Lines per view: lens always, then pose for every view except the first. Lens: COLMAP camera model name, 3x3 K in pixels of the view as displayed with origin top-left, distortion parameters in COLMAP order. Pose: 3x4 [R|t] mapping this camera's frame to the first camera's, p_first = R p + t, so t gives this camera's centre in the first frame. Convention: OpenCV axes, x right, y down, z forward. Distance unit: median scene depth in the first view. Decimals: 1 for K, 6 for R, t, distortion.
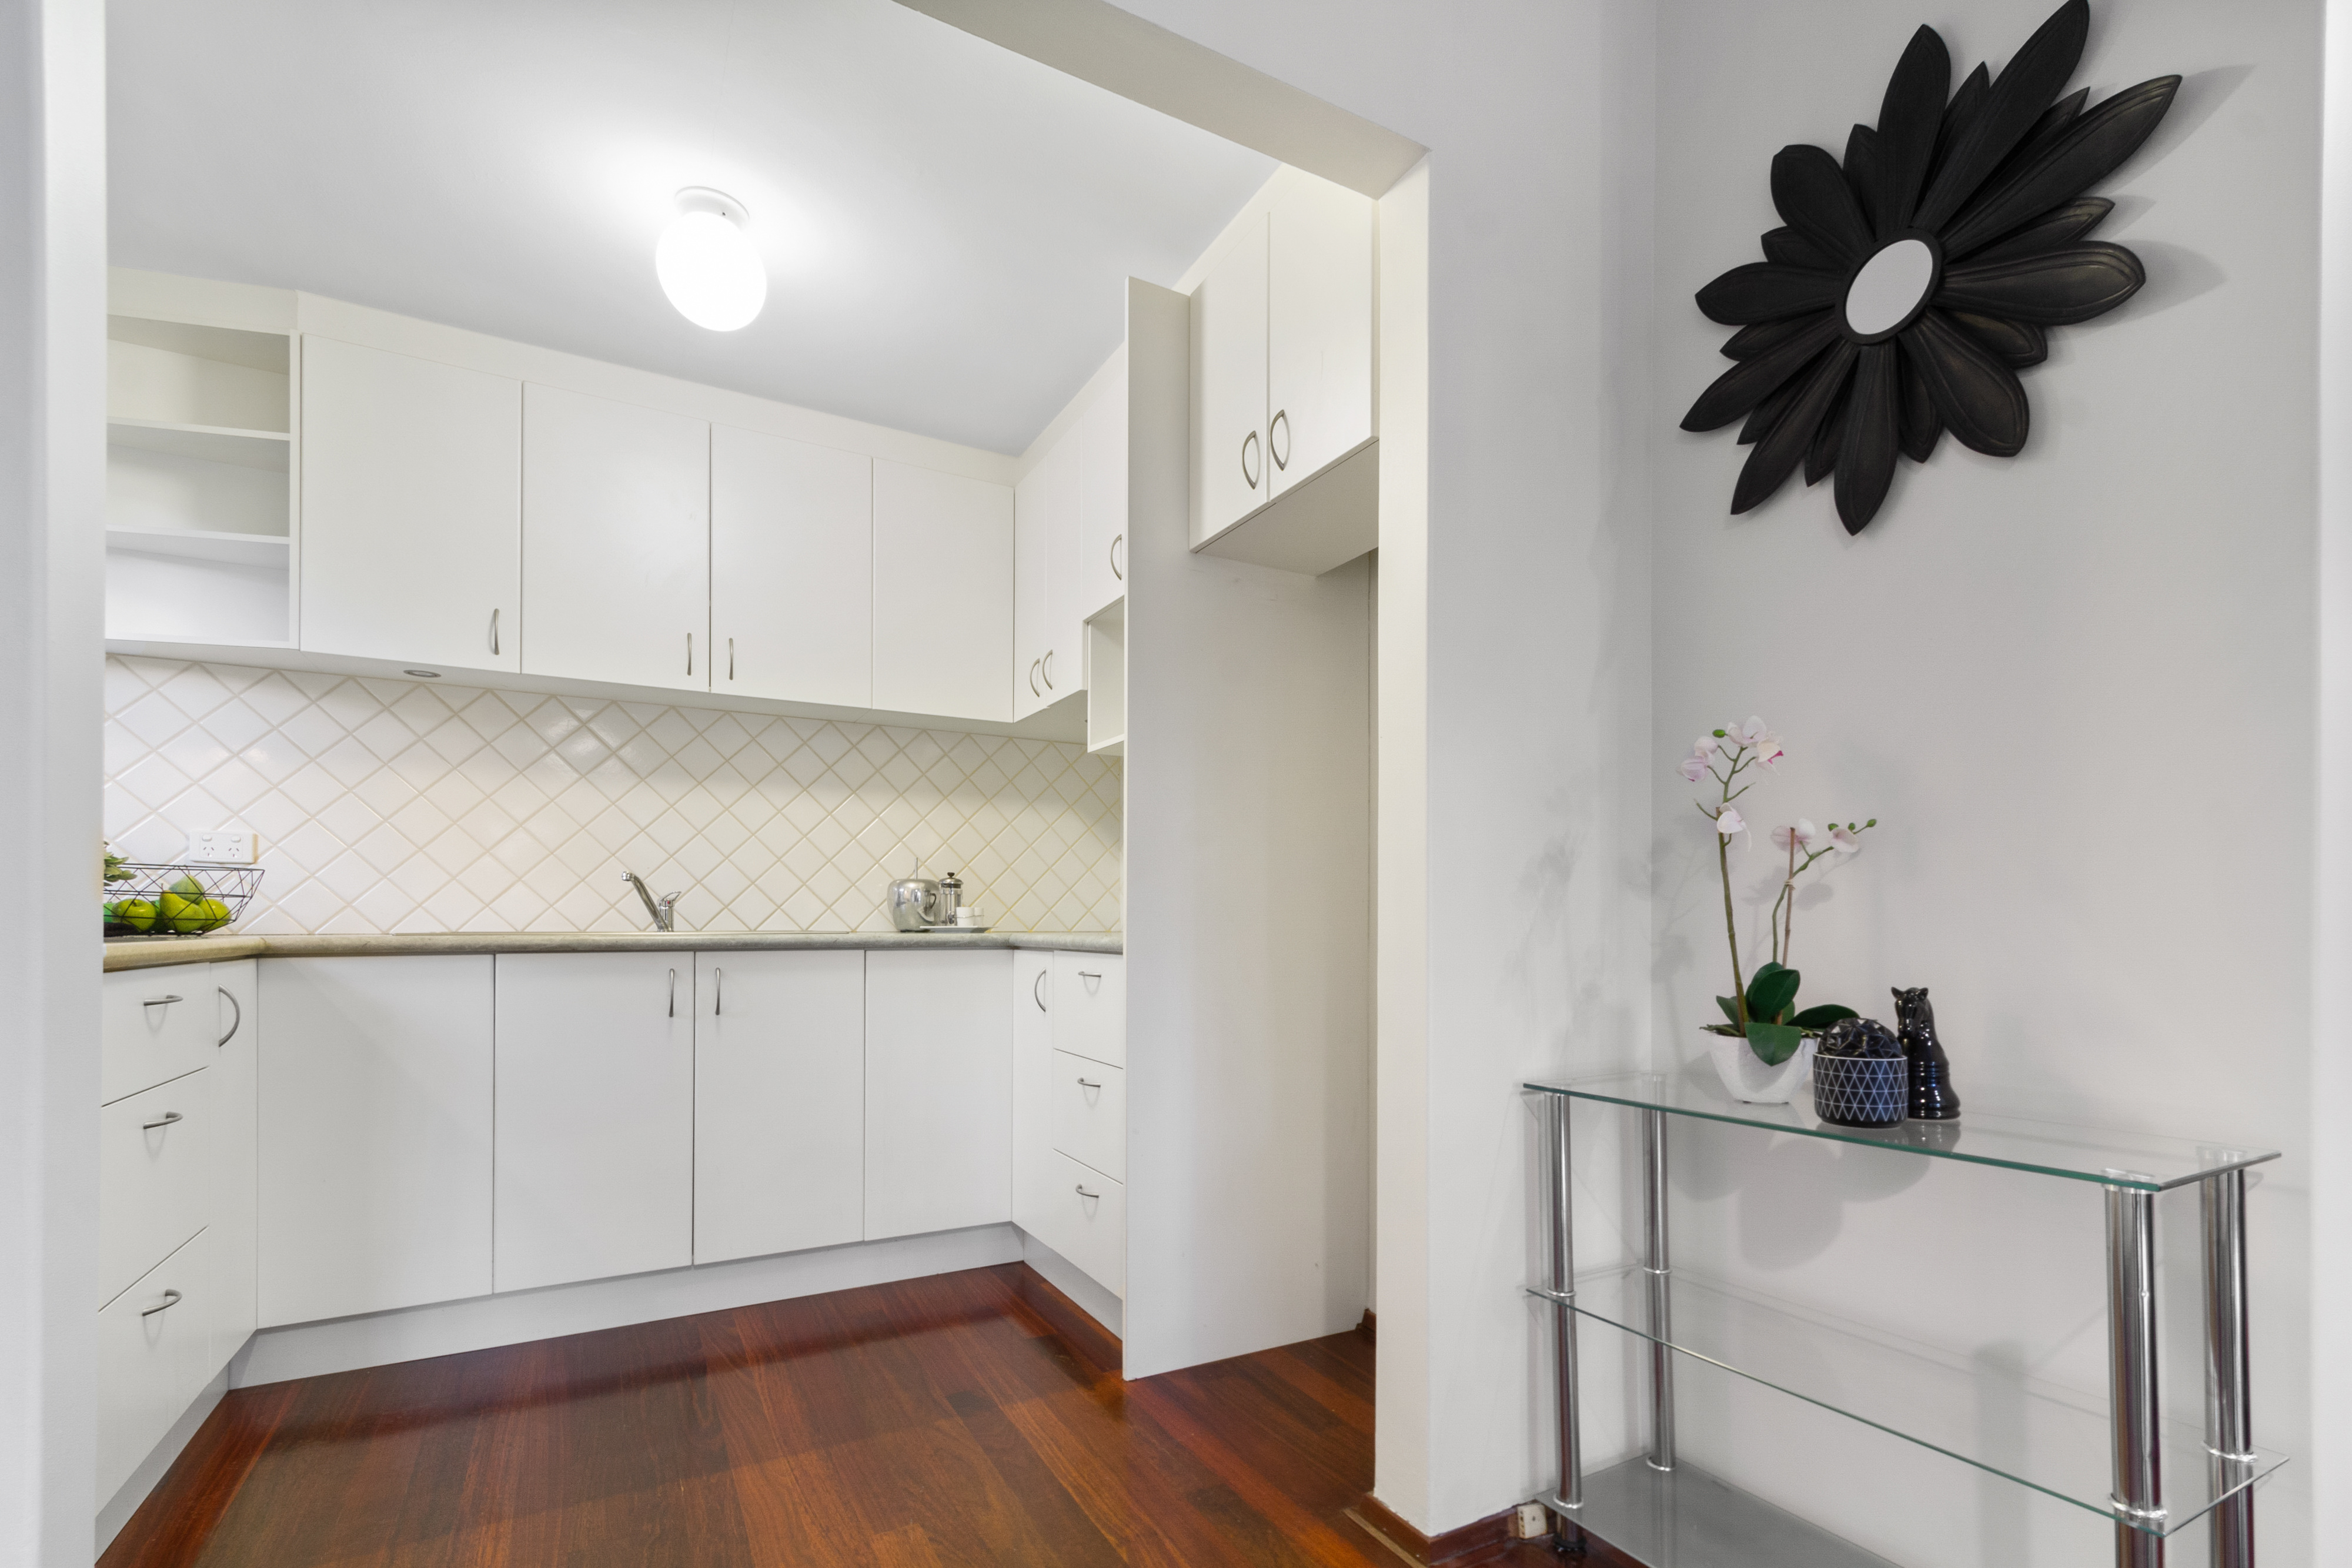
lens RADIAL K [[1084.9, 0, 1204.8], [0, 1084.9, 924.4], [0, 0, 1]] dist [0.014868, -0.003453]
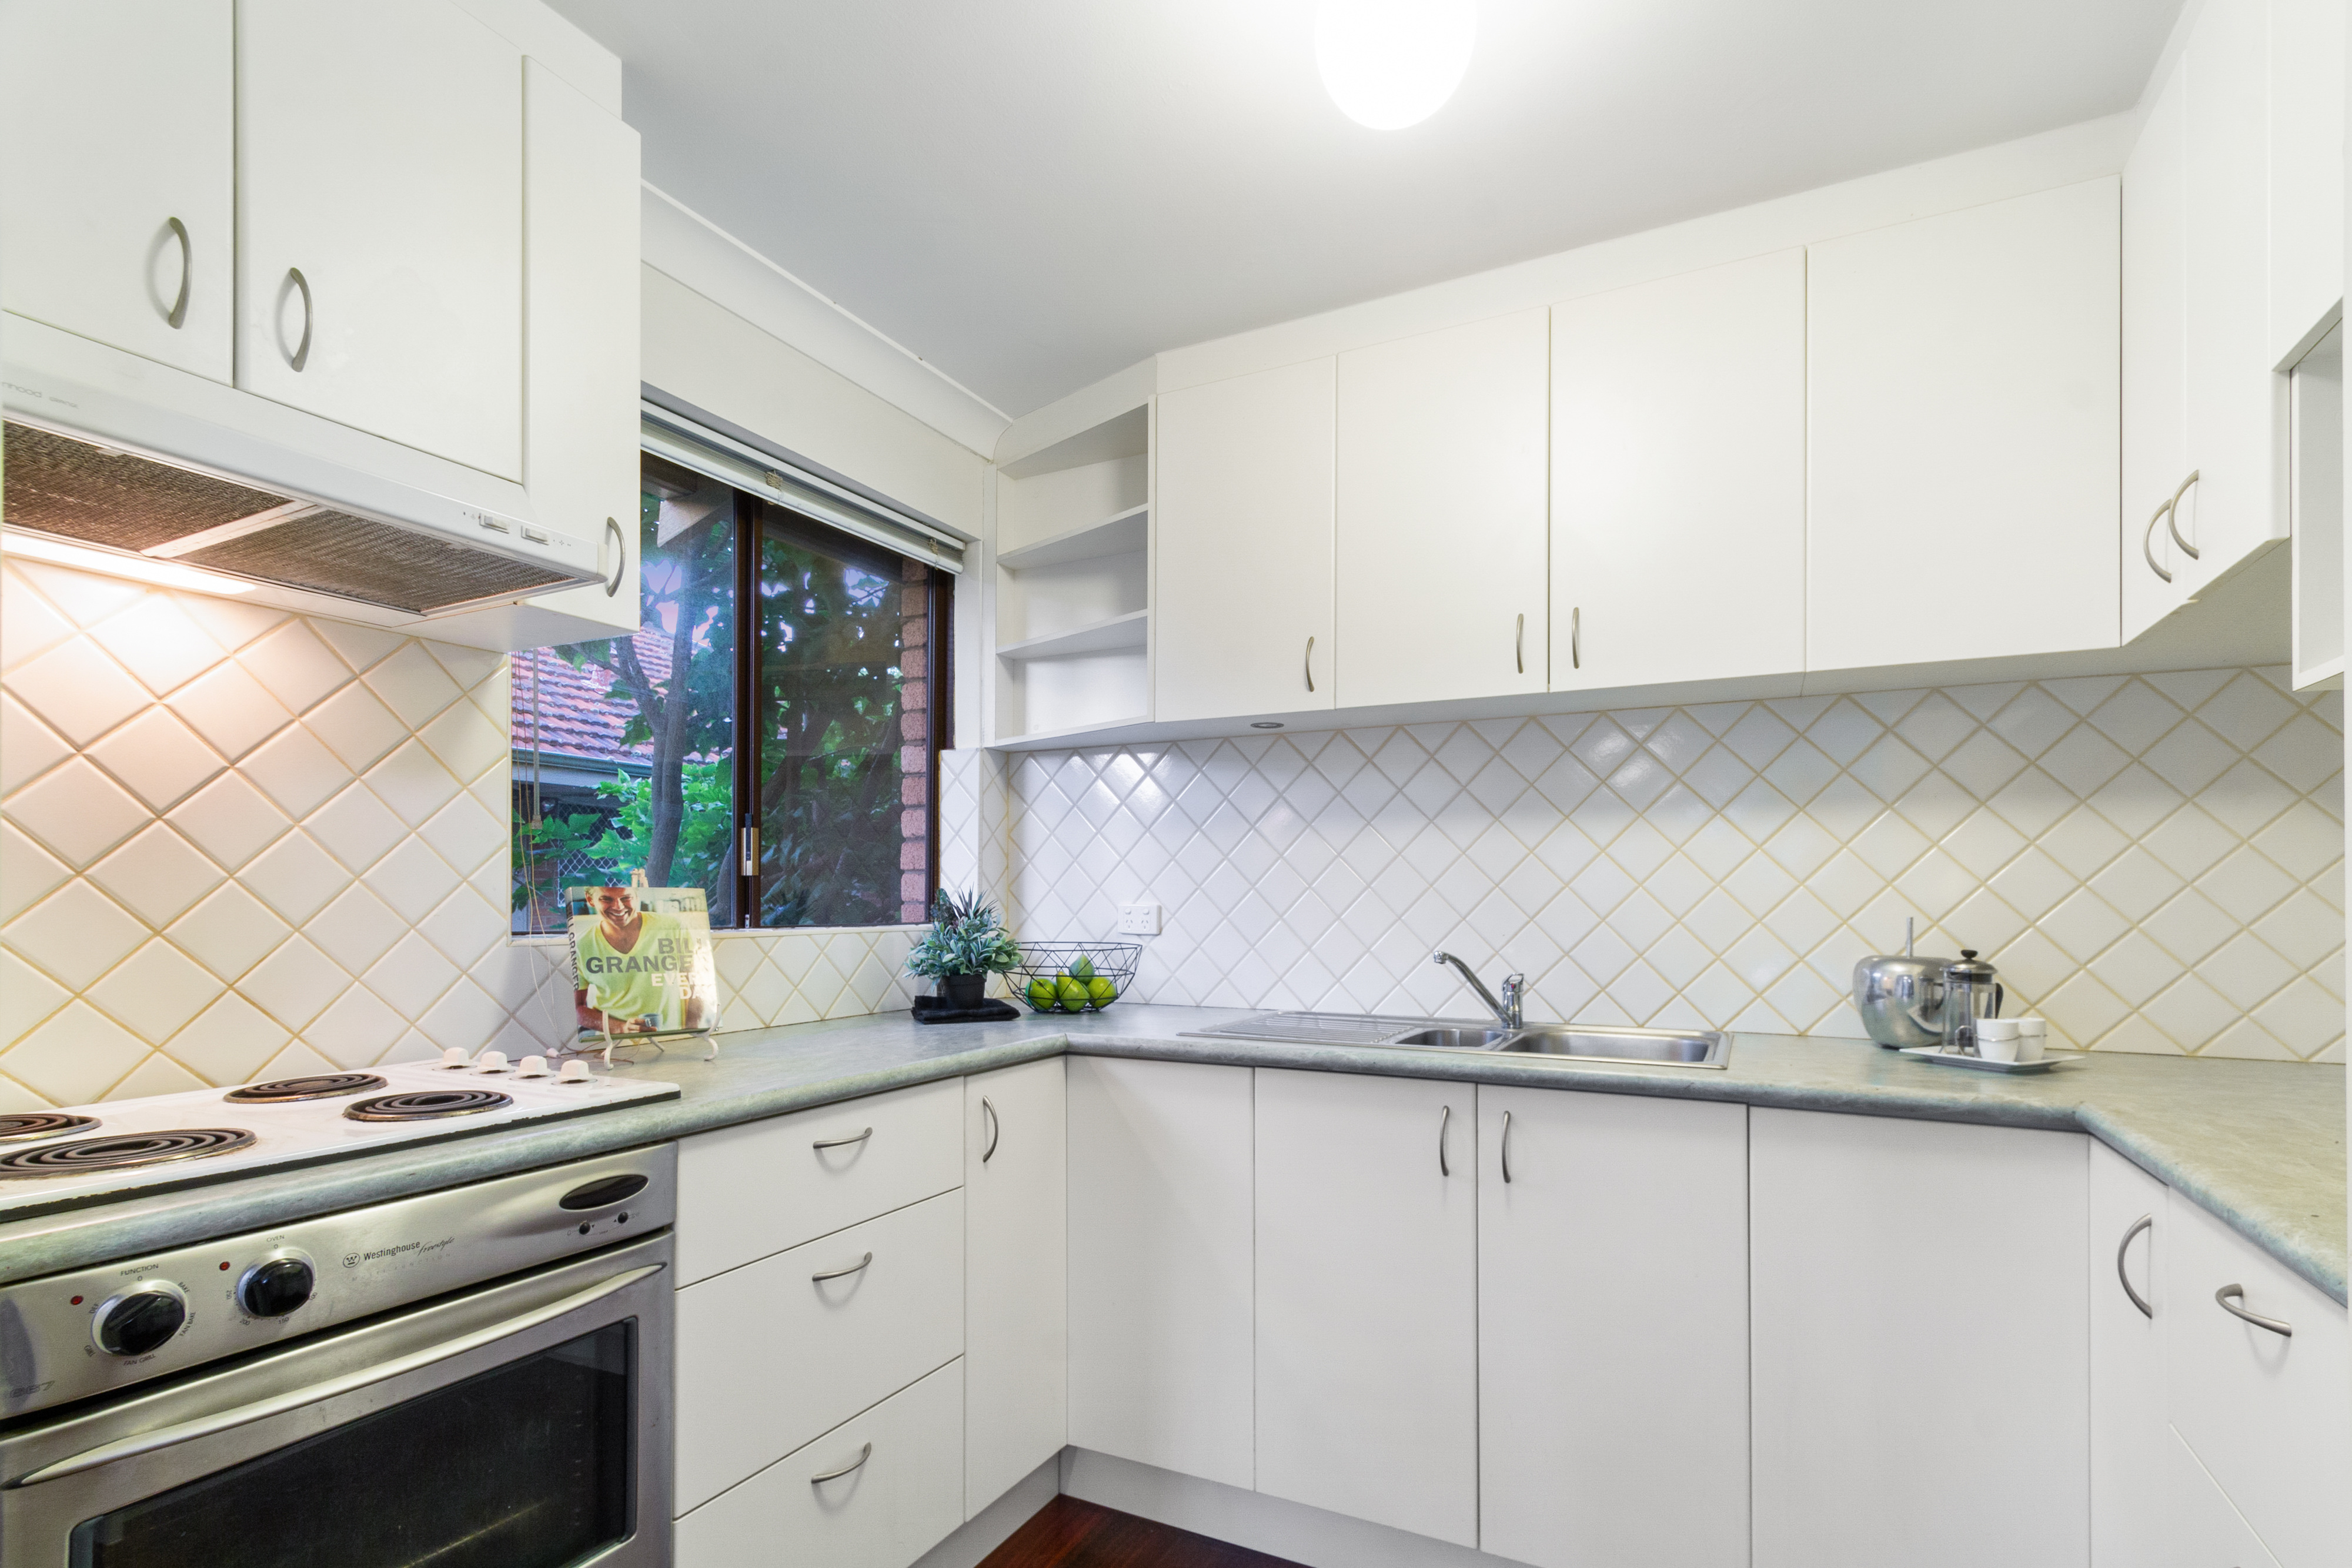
lens RADIAL K [[1084.9, 0, 1239.5], [0, 1084.9, 884.2], [0, 0, 1]] dist [0.014868, -0.003453]
pose [[0.570455, -0.014800, -0.821196, 0.002307], [-0.001409, 0.999819, -0.018998, -0.076244], [0.821328, 0.011995, 0.570330, 0.439792]]
